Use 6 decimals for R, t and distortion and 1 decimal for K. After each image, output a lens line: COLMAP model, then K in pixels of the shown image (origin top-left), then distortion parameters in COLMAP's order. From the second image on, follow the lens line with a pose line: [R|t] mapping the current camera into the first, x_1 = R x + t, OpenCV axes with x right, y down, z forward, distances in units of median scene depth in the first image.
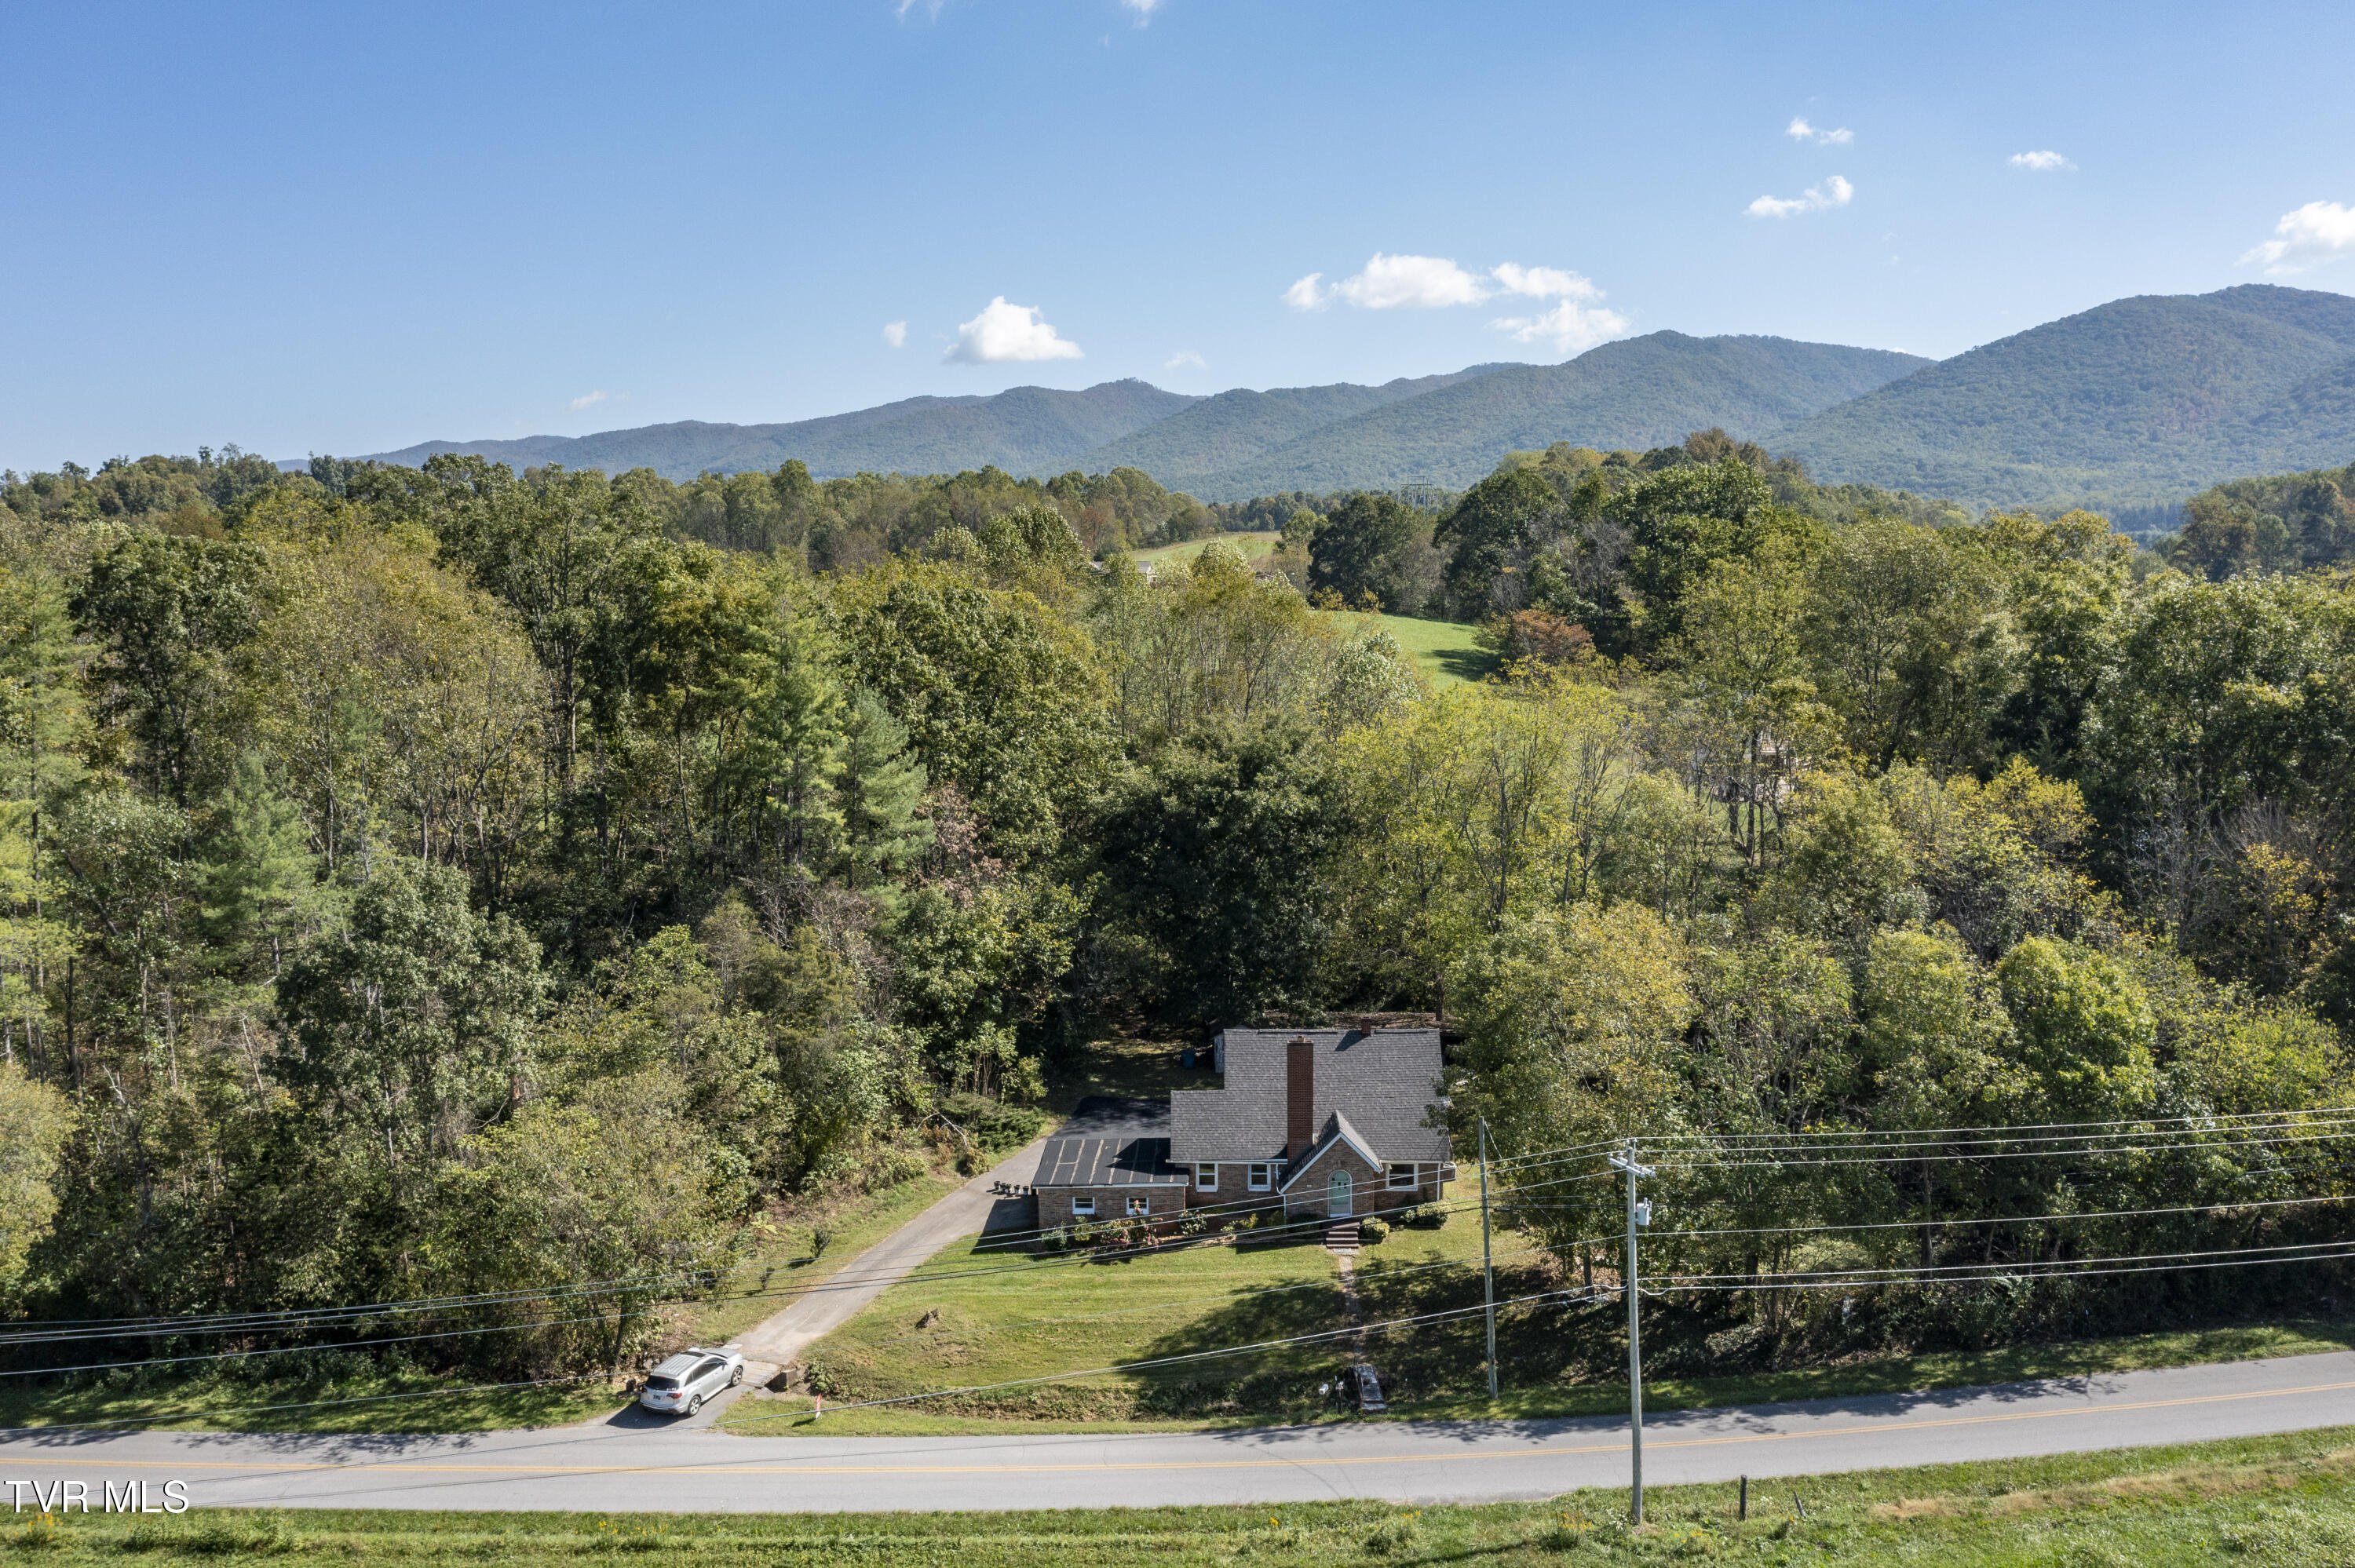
lens RADIAL K [[1861.4, 0, 1180.3], [0, 1861.4, 781.7], [0, 0, 1]] dist [-0.017053, 0.000823]
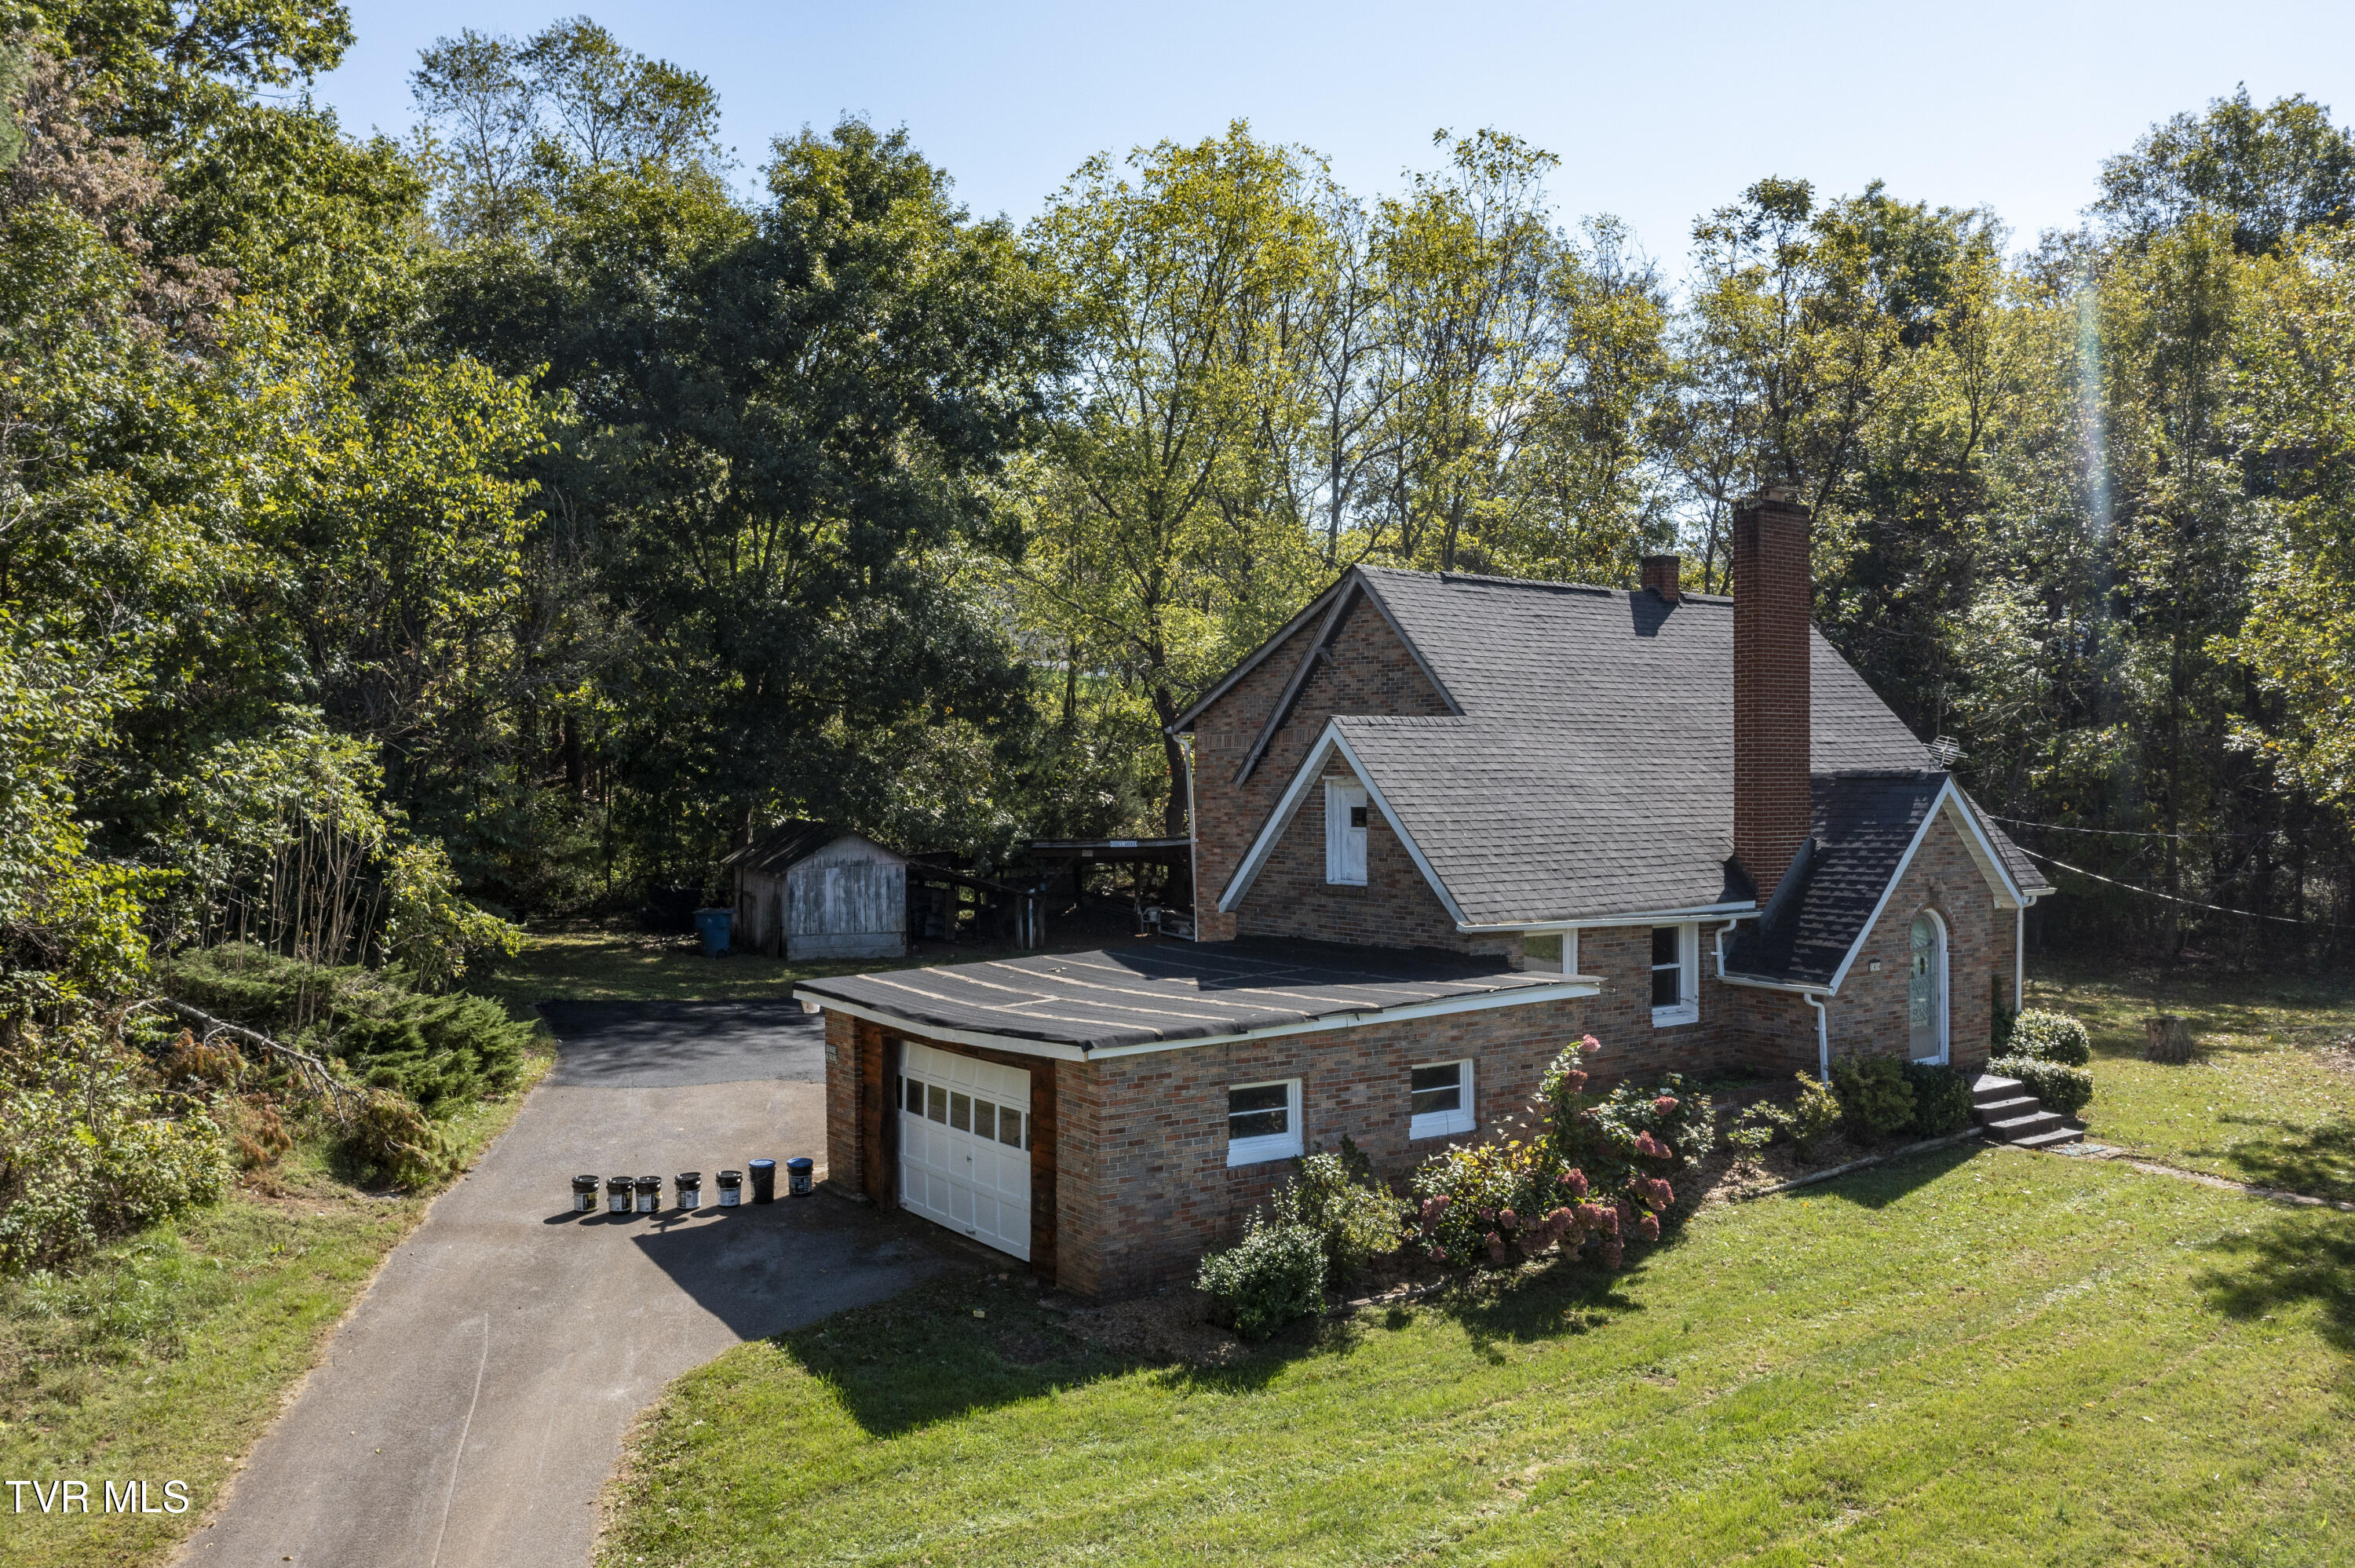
lens RADIAL K [[1861.4, 0, 1180.3], [0, 1861.4, 781.7], [0, 0, 1]] dist [-0.017053, 0.000823]
pose [[0.802941, 0.003488, 0.596048, -0.195304], [0.062242, 0.994025, -0.089662, 0.207834], [-0.592800, 0.109093, 0.797927, 0.827290]]
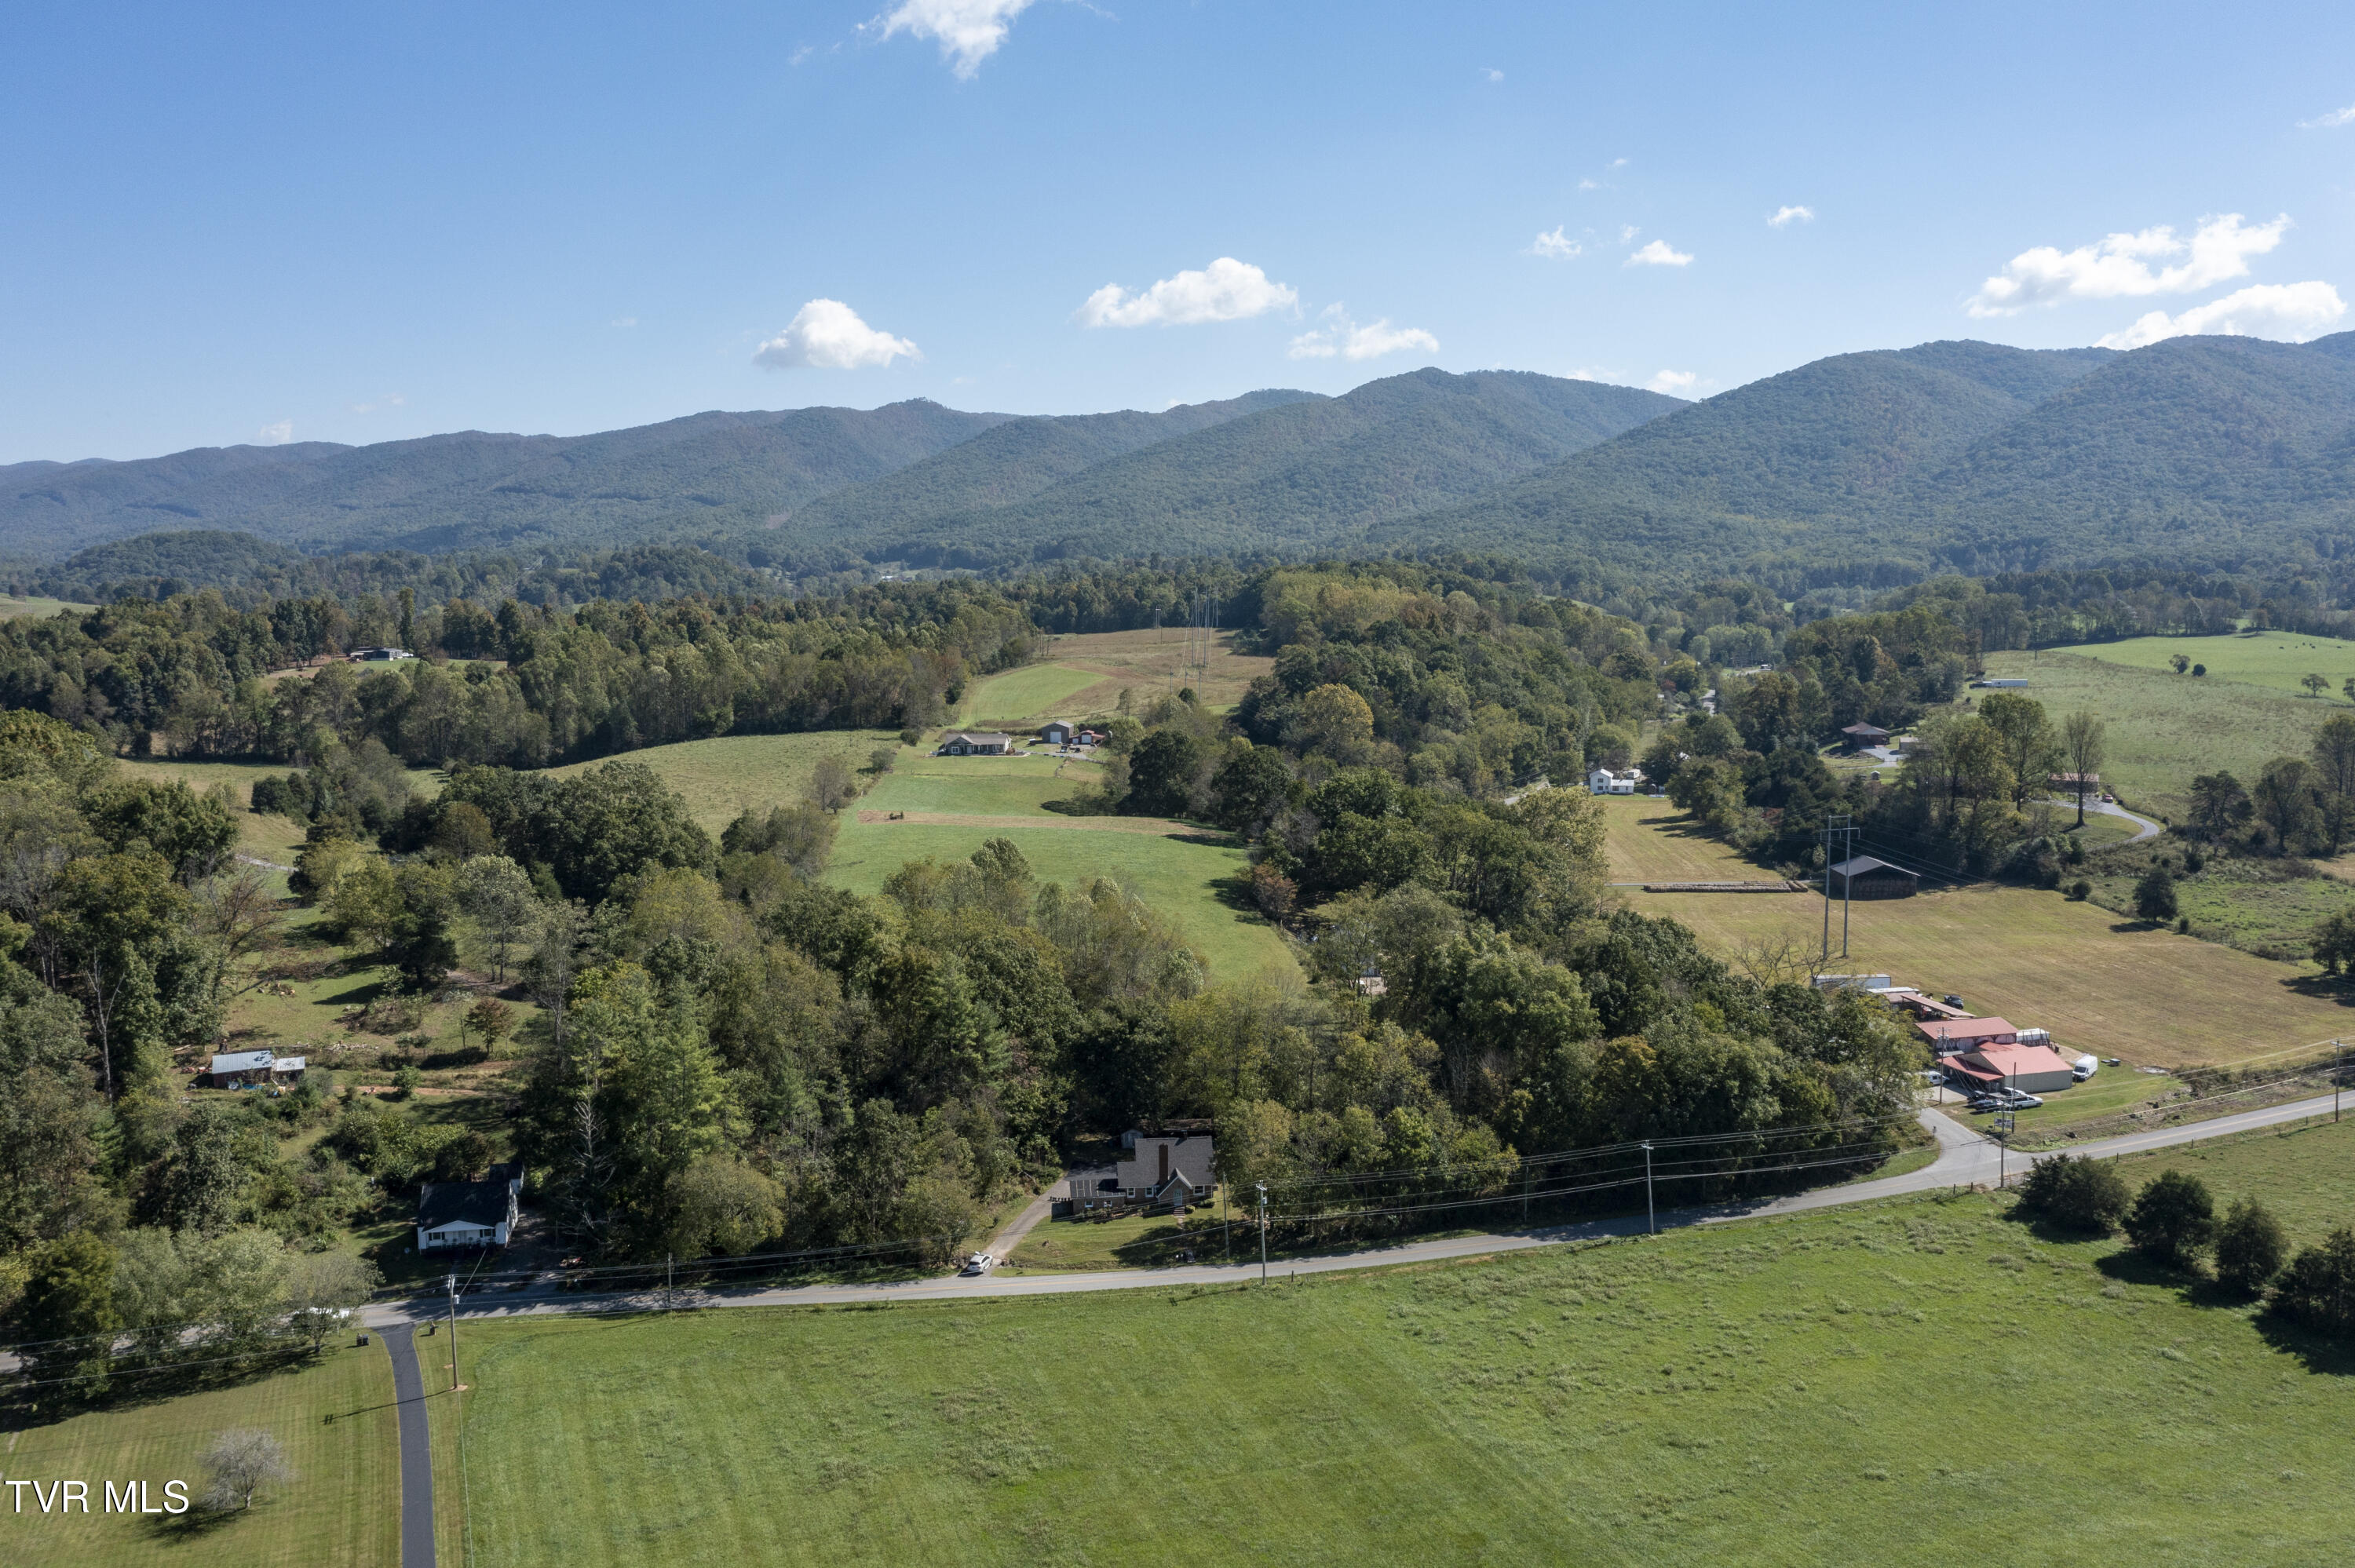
lens RADIAL K [[1861.4, 0, 1180.3], [0, 1861.4, 781.7], [0, 0, 1]] dist [-0.017053, 0.000823]
pose [[0.993345, -0.010169, 0.114728, -0.235793], [0.009891, 0.999947, 0.002985, -0.433053], [-0.114753, -0.001831, 0.993392, -1.874772]]
